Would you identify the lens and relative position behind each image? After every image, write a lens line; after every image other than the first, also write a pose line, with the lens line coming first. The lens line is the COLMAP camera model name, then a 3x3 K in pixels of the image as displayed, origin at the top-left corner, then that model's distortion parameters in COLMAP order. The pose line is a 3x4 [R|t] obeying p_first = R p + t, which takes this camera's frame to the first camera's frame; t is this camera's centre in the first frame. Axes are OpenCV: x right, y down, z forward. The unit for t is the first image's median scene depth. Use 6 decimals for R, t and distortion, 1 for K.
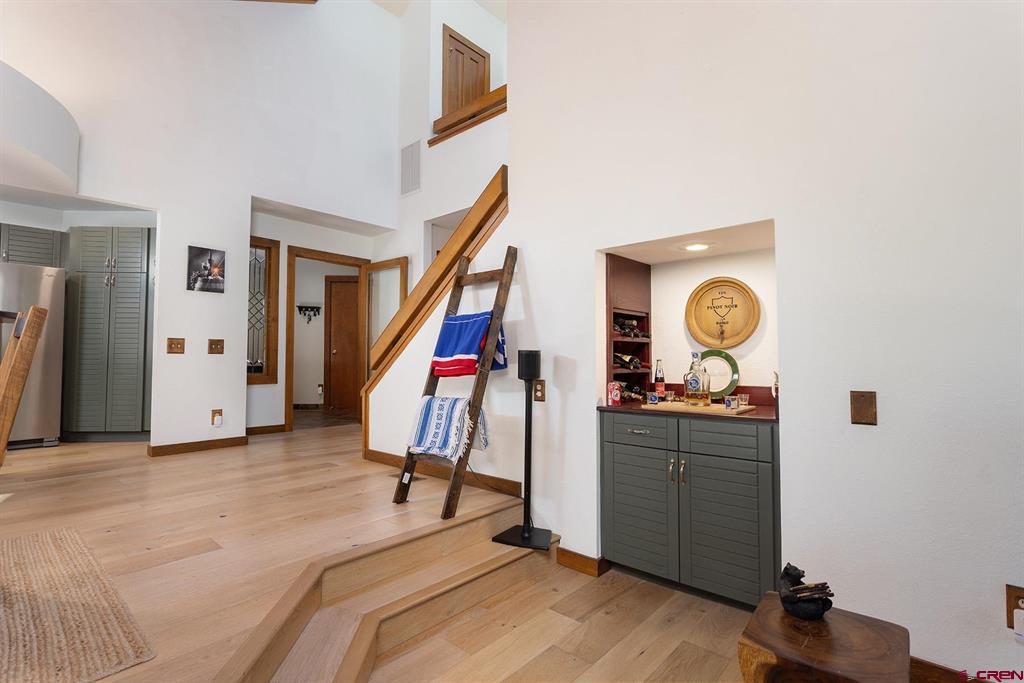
lens RADIAL K [[492.1, 0, 512.4], [0, 492.1, 340.3], [0, 0, 1]] dist [-0.003466, 0.003836]
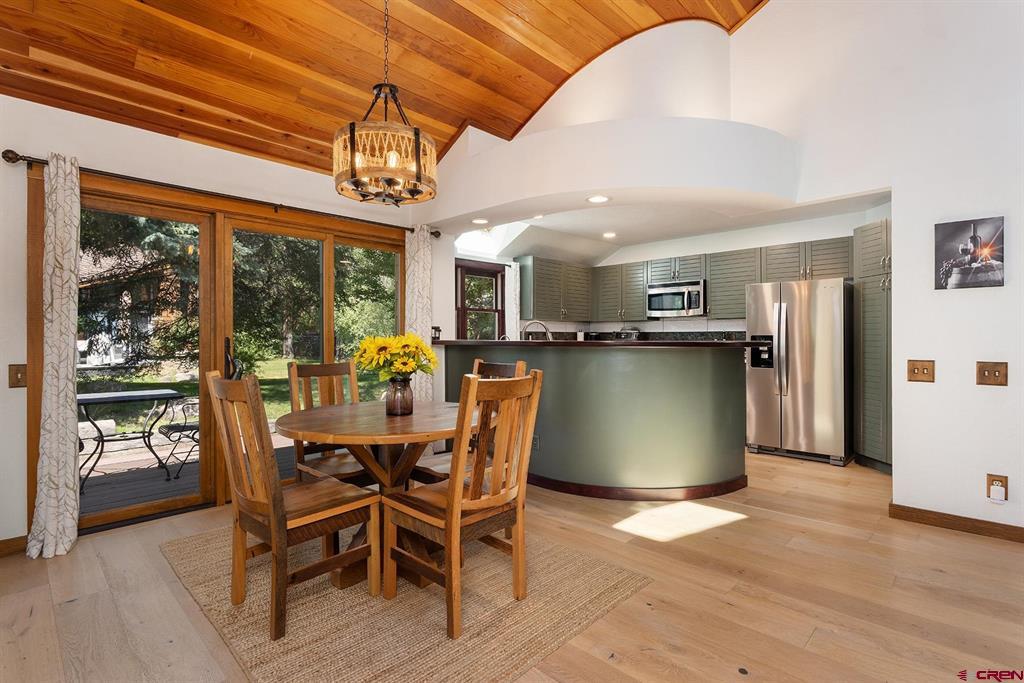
lens RADIAL K [[492.1, 0, 513.1], [0, 492.1, 338.9], [0, 0, 1]] dist [-0.003466, 0.003836]
pose [[-0.037560, 0.001813, -0.999293, 0.042958], [0.037426, 0.999299, 0.000407, -0.054985], [0.998593, -0.037384, -0.037602, 0.426781]]
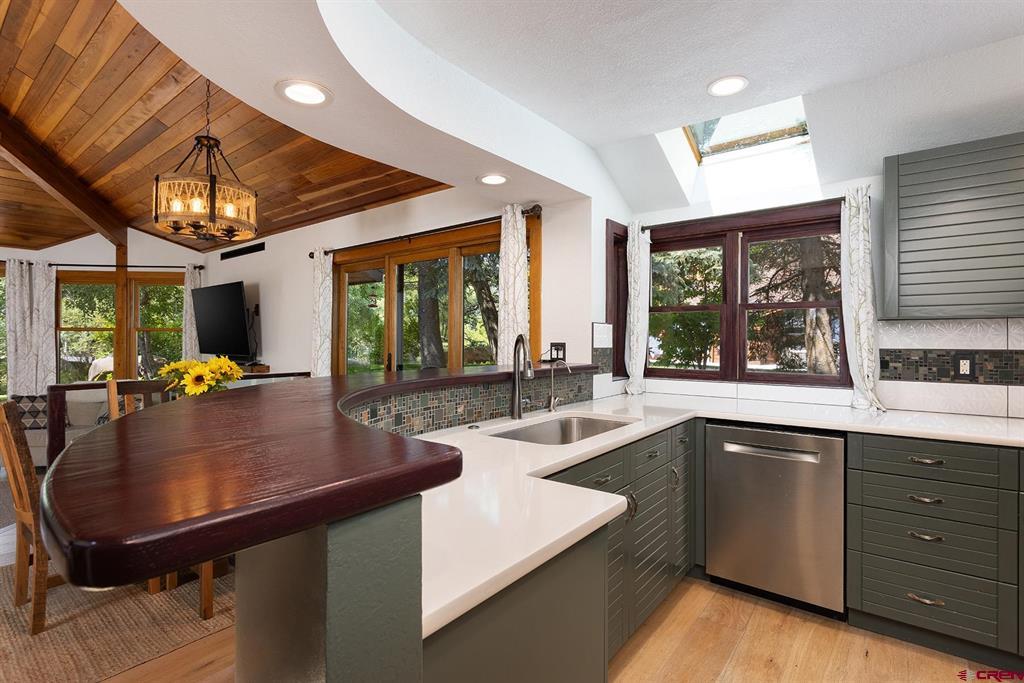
lens RADIAL K [[492.1, 0, 515.6], [0, 492.1, 339.8], [0, 0, 1]] dist [-0.003466, 0.003836]
pose [[-0.997464, -0.001534, -0.071156, -0.855975], [0.000773, 0.999475, -0.032384, -0.067349], [0.071169, -0.032357, -0.996939, 0.919477]]
